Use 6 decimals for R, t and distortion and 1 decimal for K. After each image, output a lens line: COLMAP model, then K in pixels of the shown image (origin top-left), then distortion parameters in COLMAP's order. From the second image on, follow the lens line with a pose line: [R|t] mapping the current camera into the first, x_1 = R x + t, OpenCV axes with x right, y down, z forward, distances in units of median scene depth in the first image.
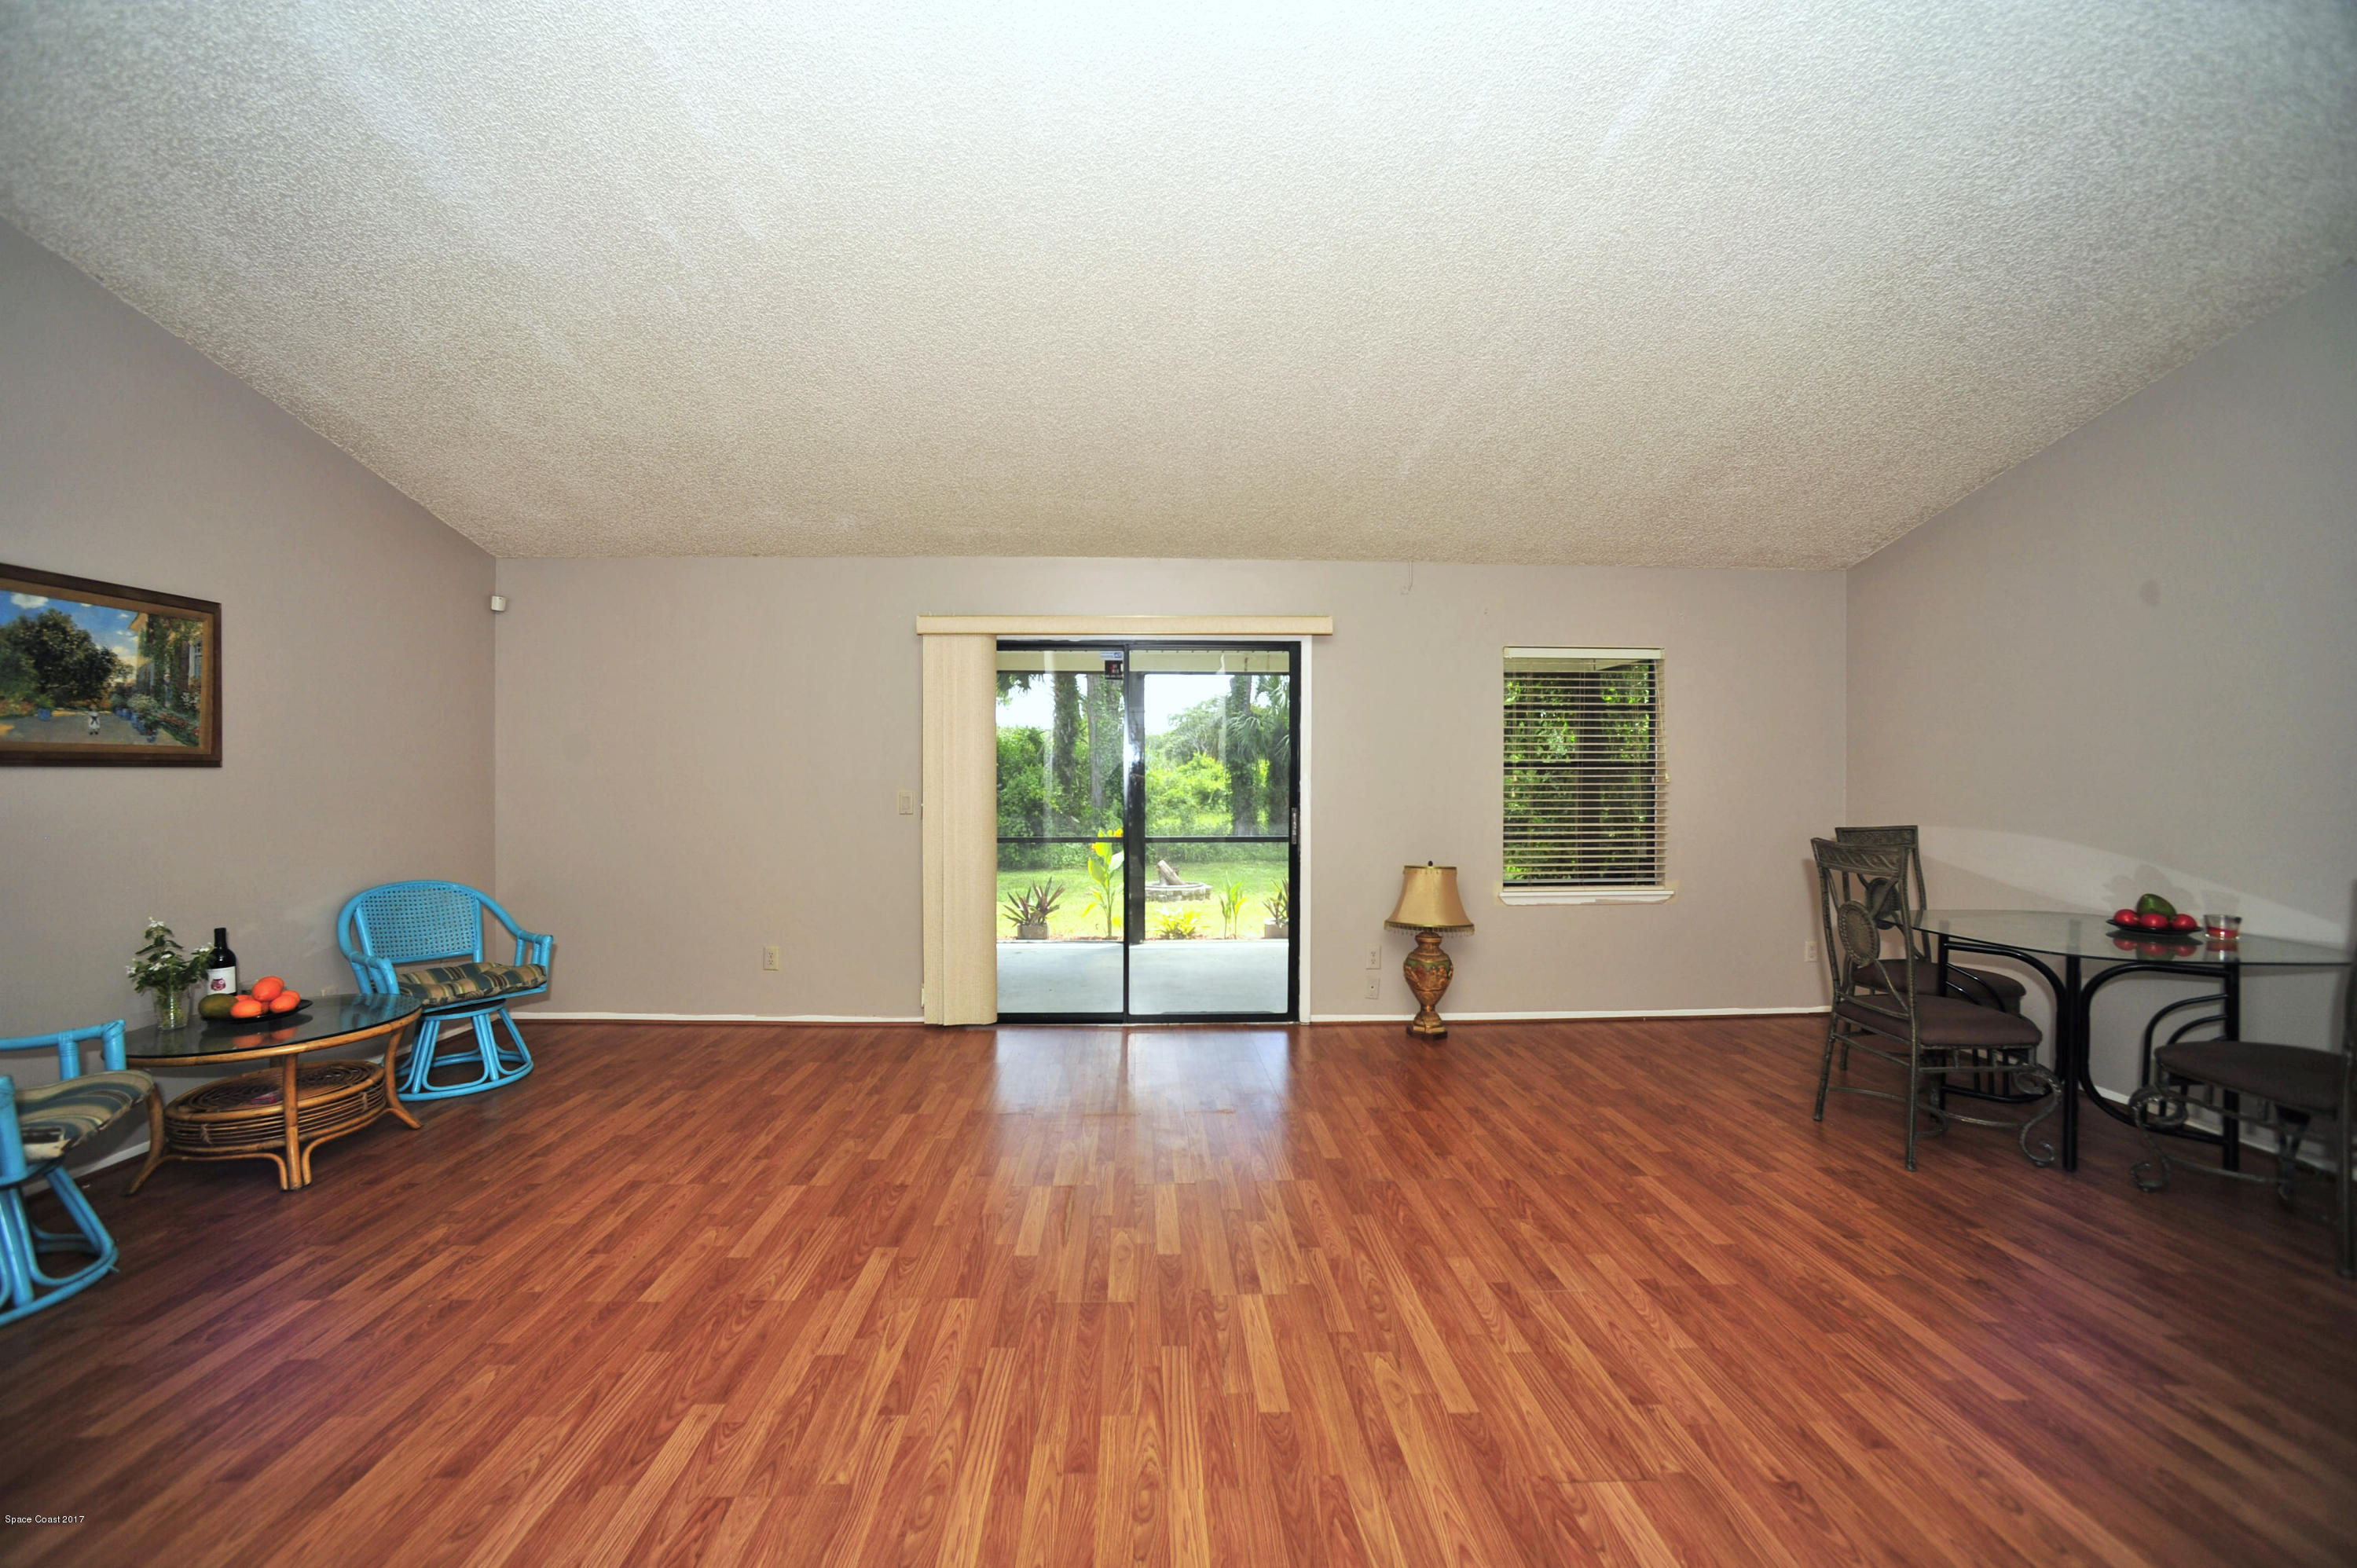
lens RADIAL K [[922.7, 0, 1155.6], [0, 922.7, 785.3], [0, 0, 1]] dist [-0.058173, 0.027376]
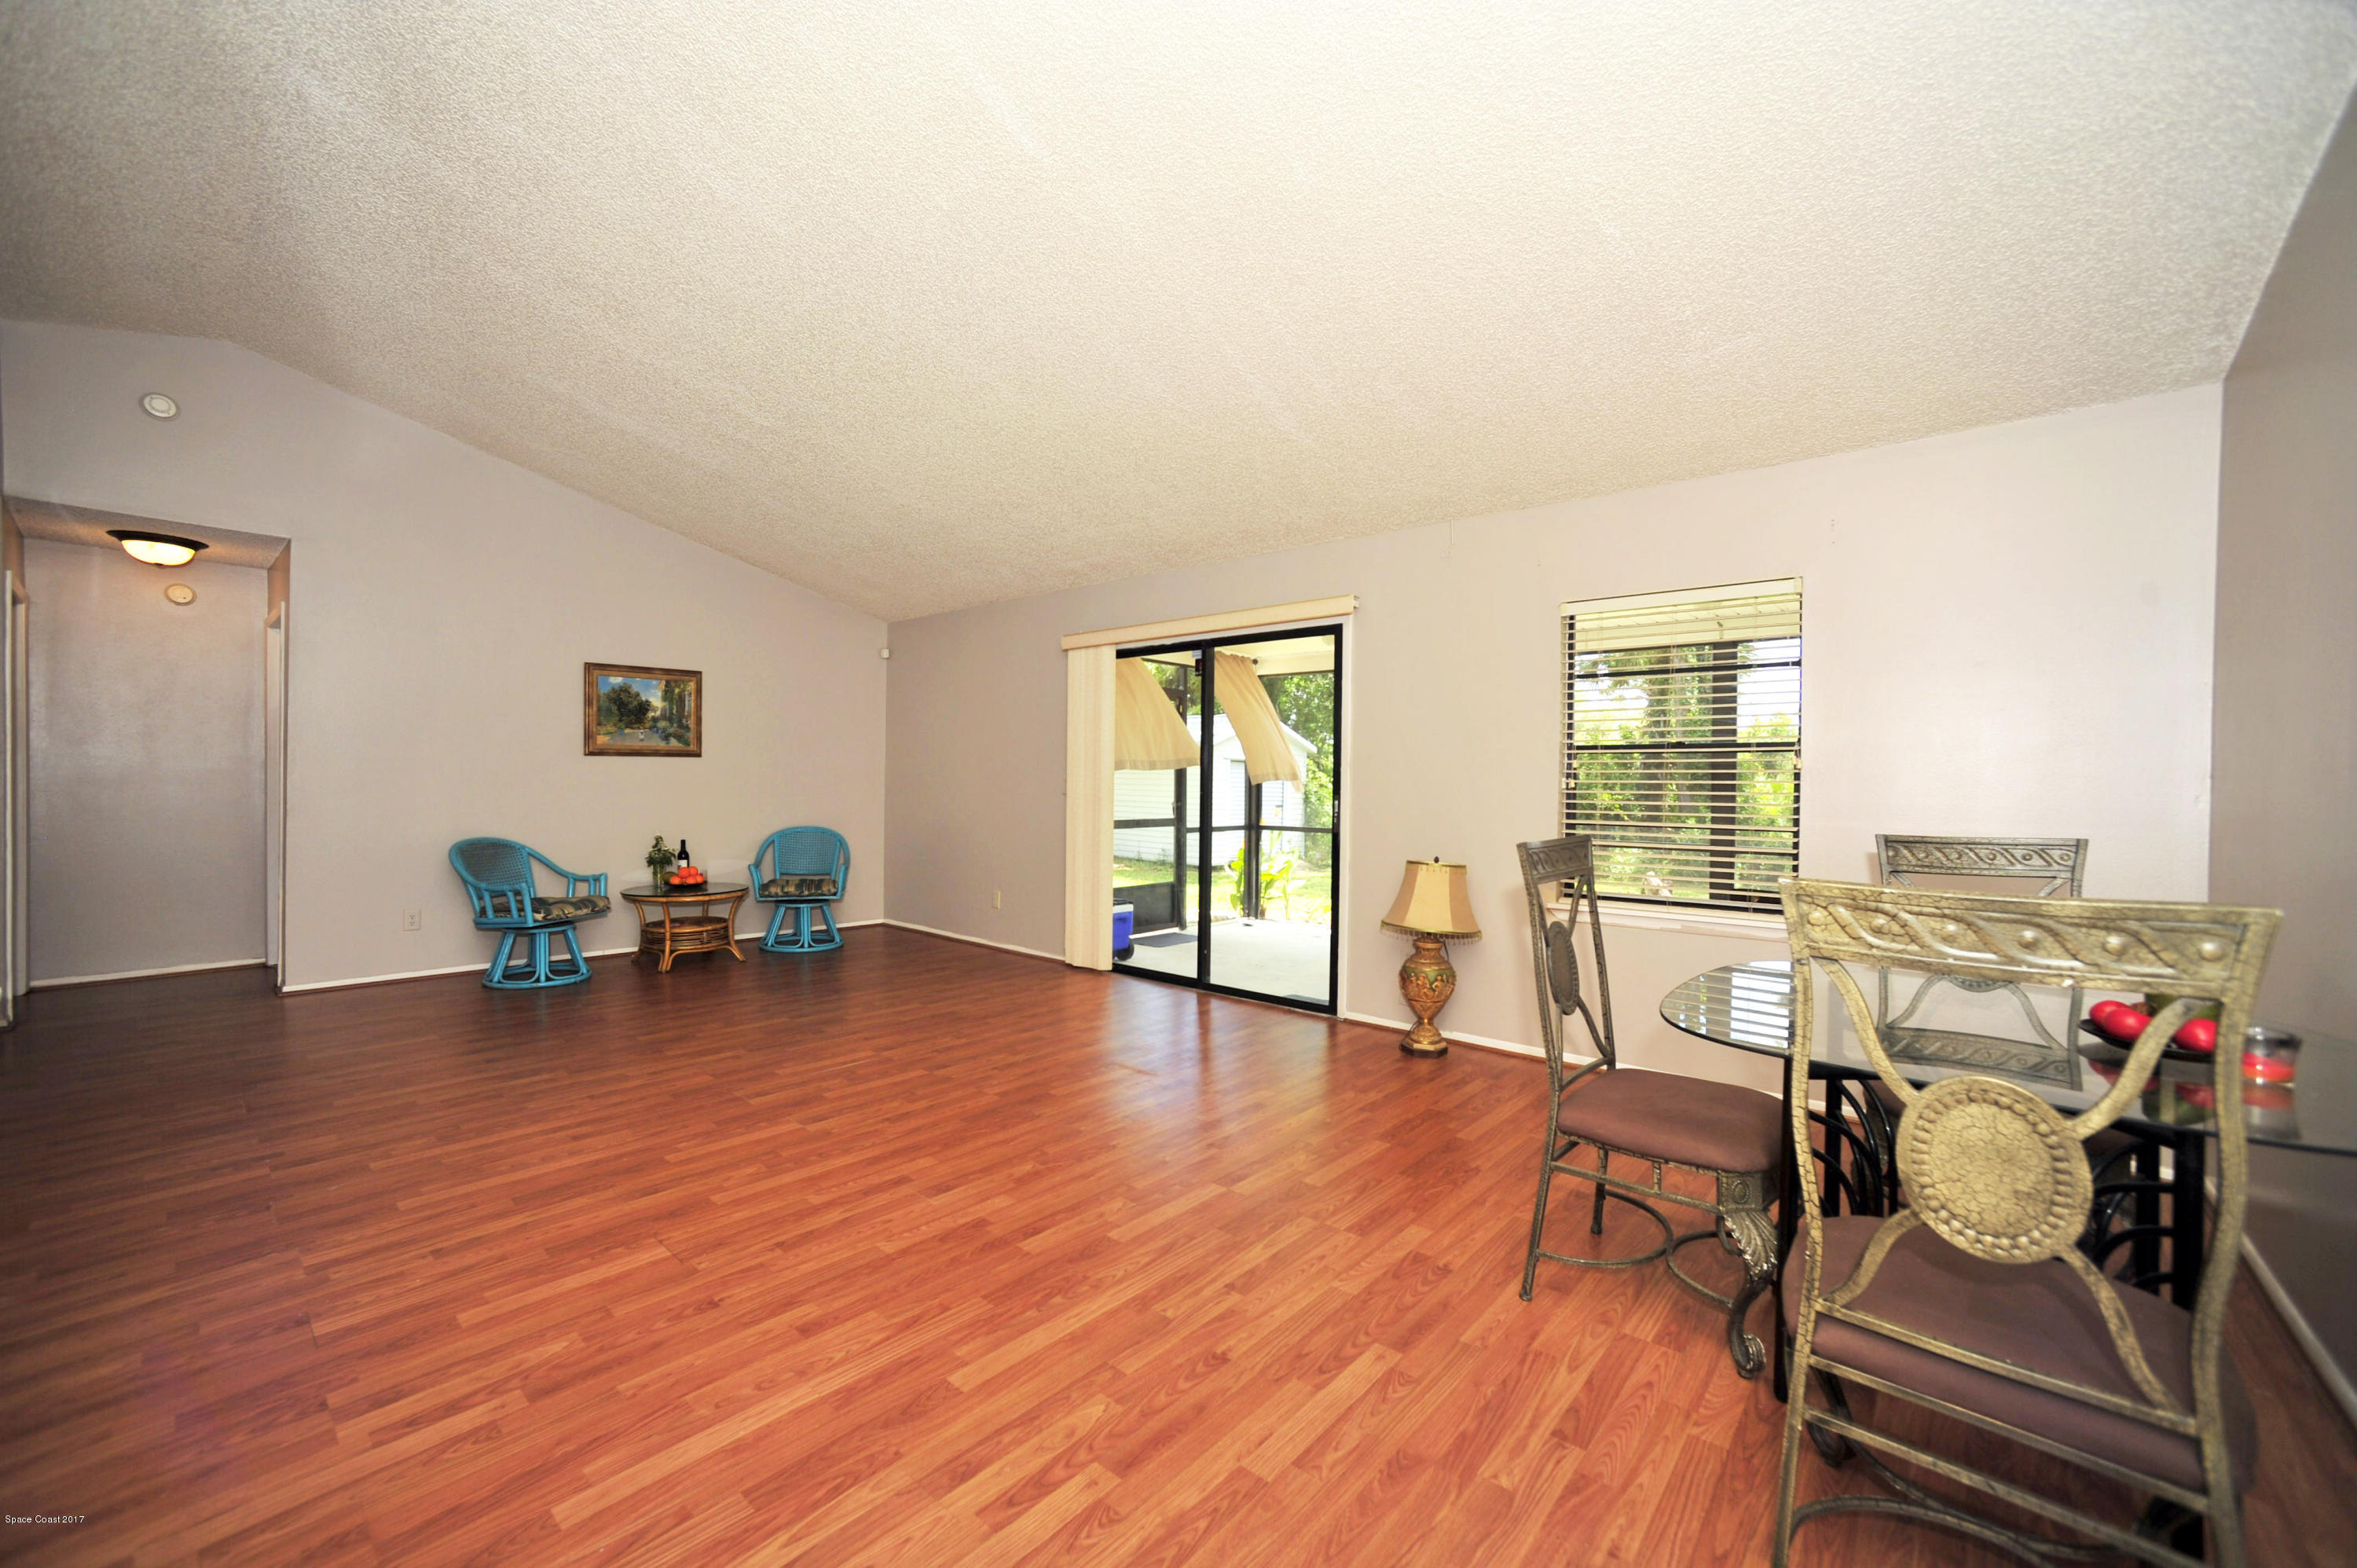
lens RADIAL K [[925.2, 0, 1169.1], [0, 925.2, 792.5], [0, 0, 1]] dist [-0.042517, 0.012169]
pose [[0.730674, 0.018222, -0.682484, 1.146638], [-0.012574, 0.999833, 0.013234, 0.019574], [0.682611, -0.001088, 0.730781, 0.281901]]
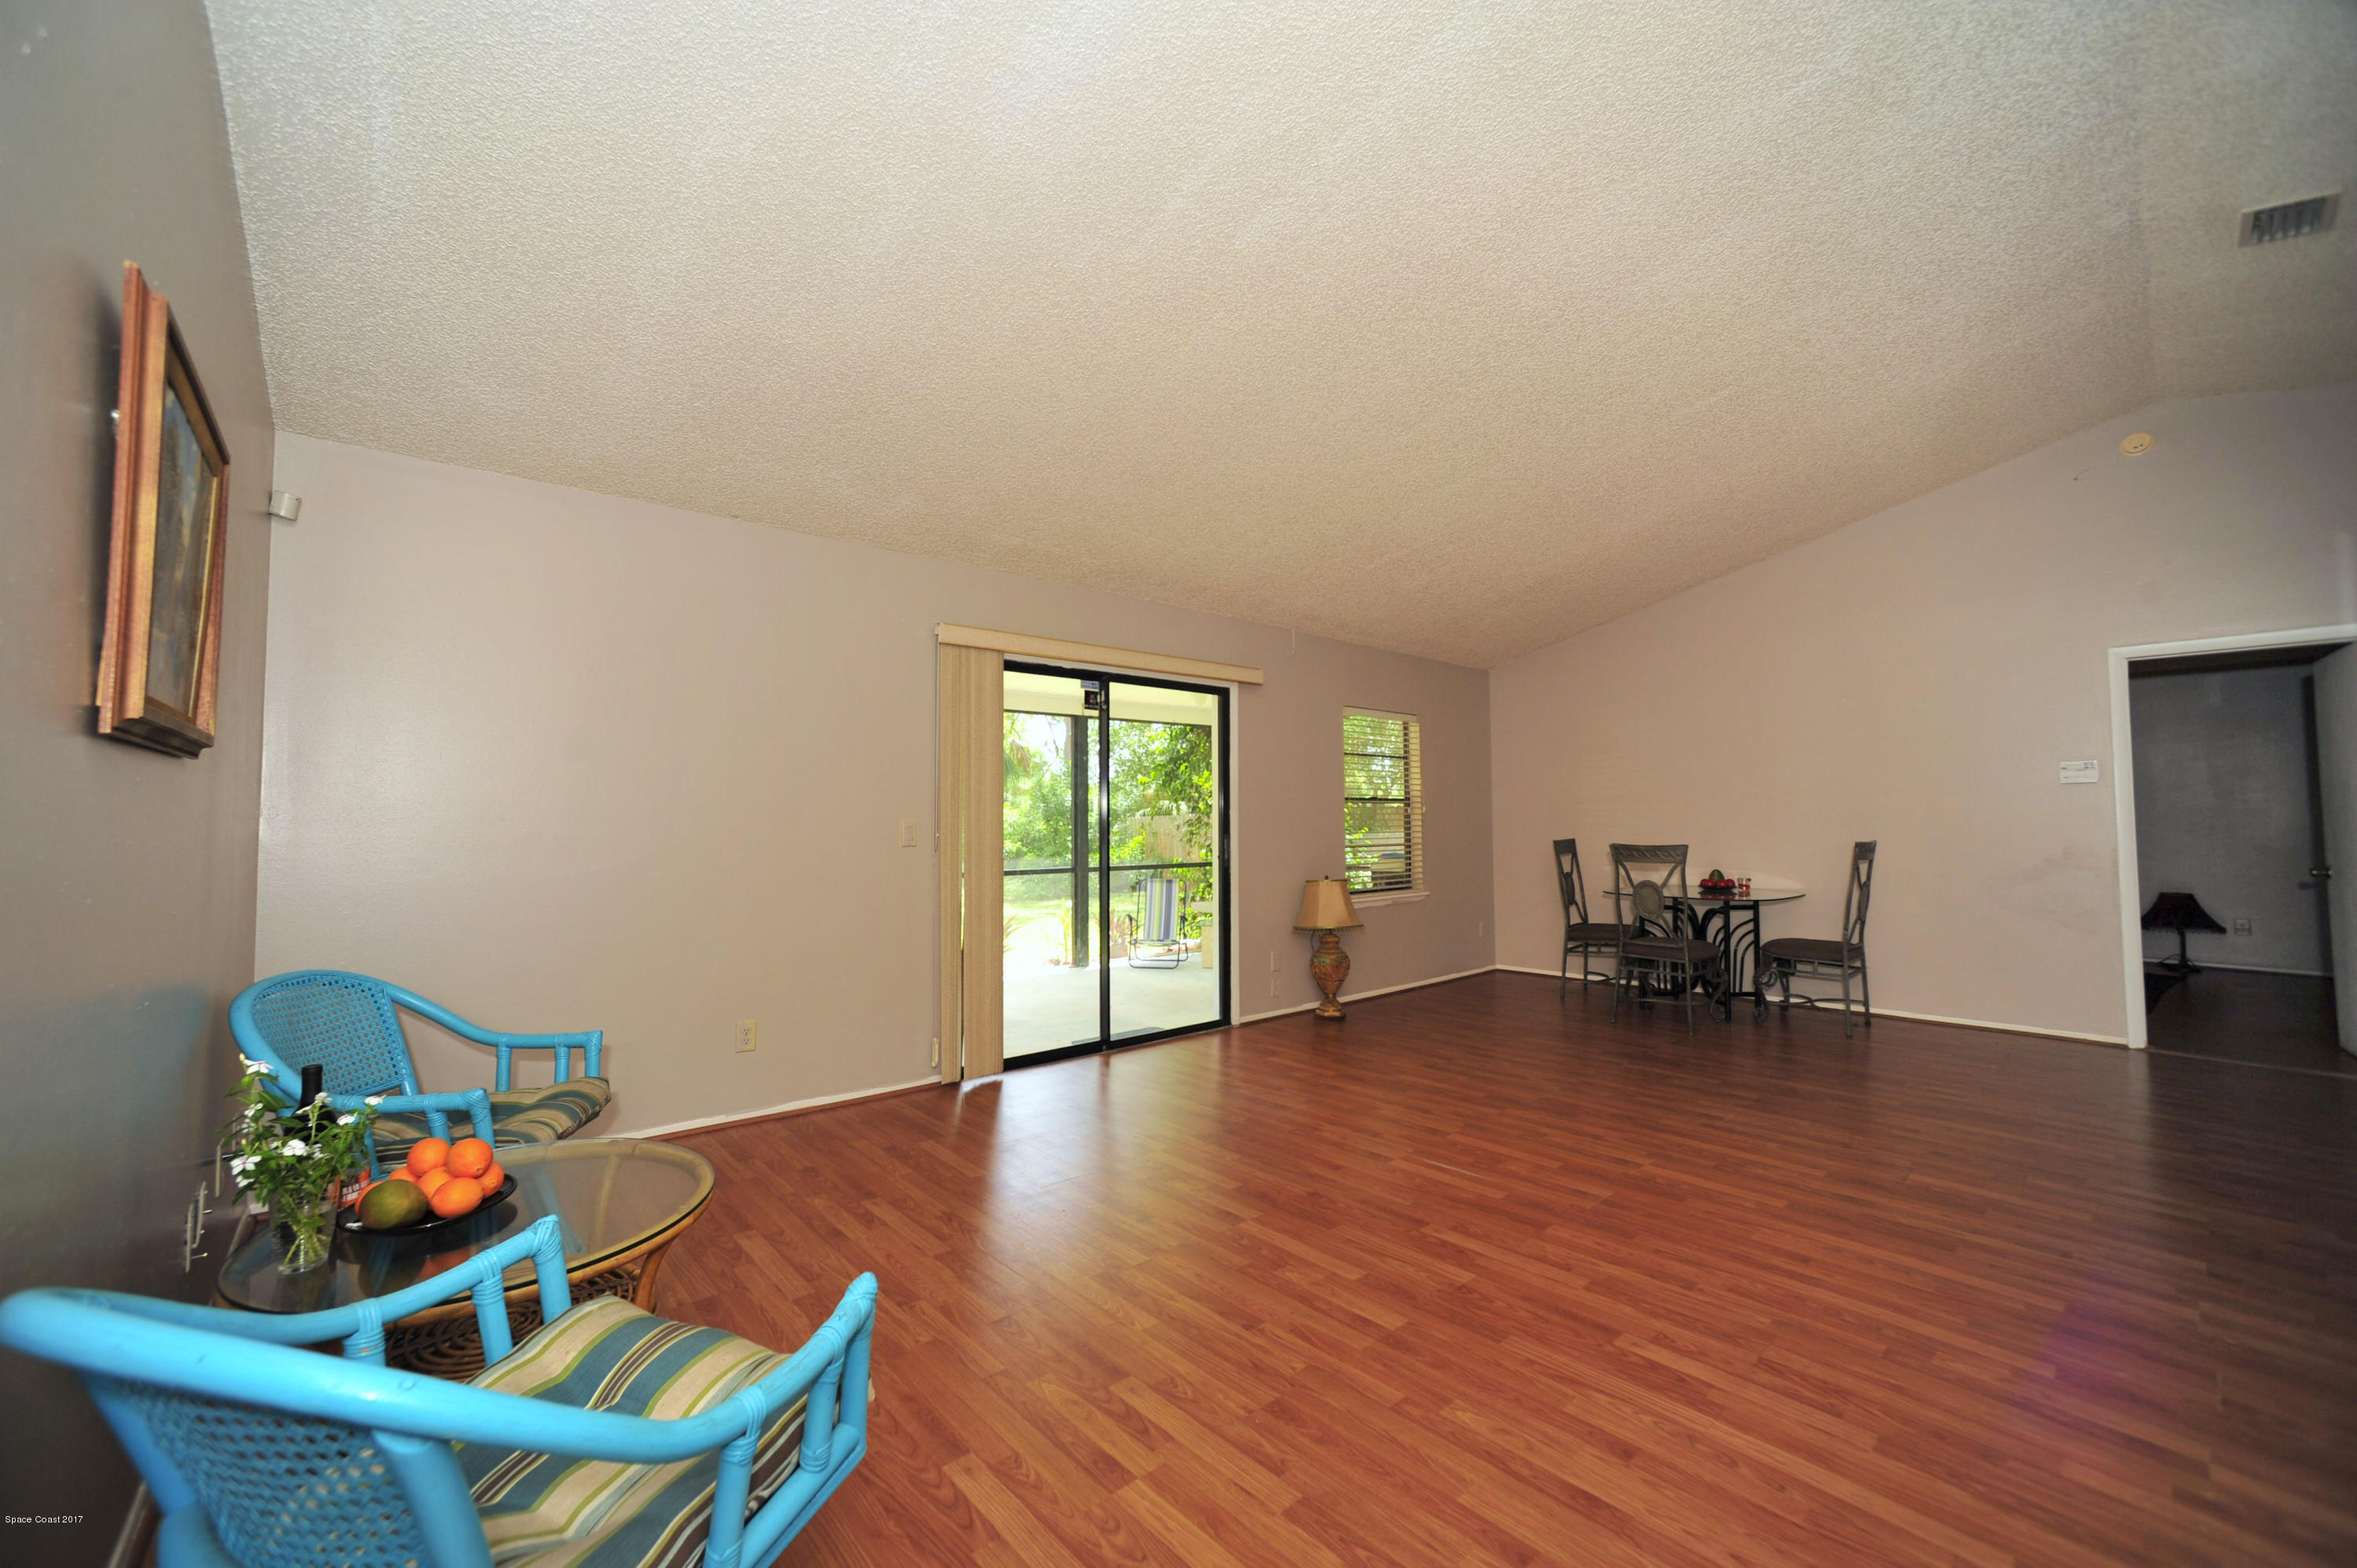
lens RADIAL K [[925.2, 0, 1169.1], [0, 925.2, 792.5], [0, 0, 1]] dist [-0.042517, 0.012169]
pose [[0.769516, 0.018650, 0.638355, -1.047074], [0.008839, 0.999167, -0.039846, 0.031464], [-0.638566, 0.036305, 0.768710, 0.293500]]
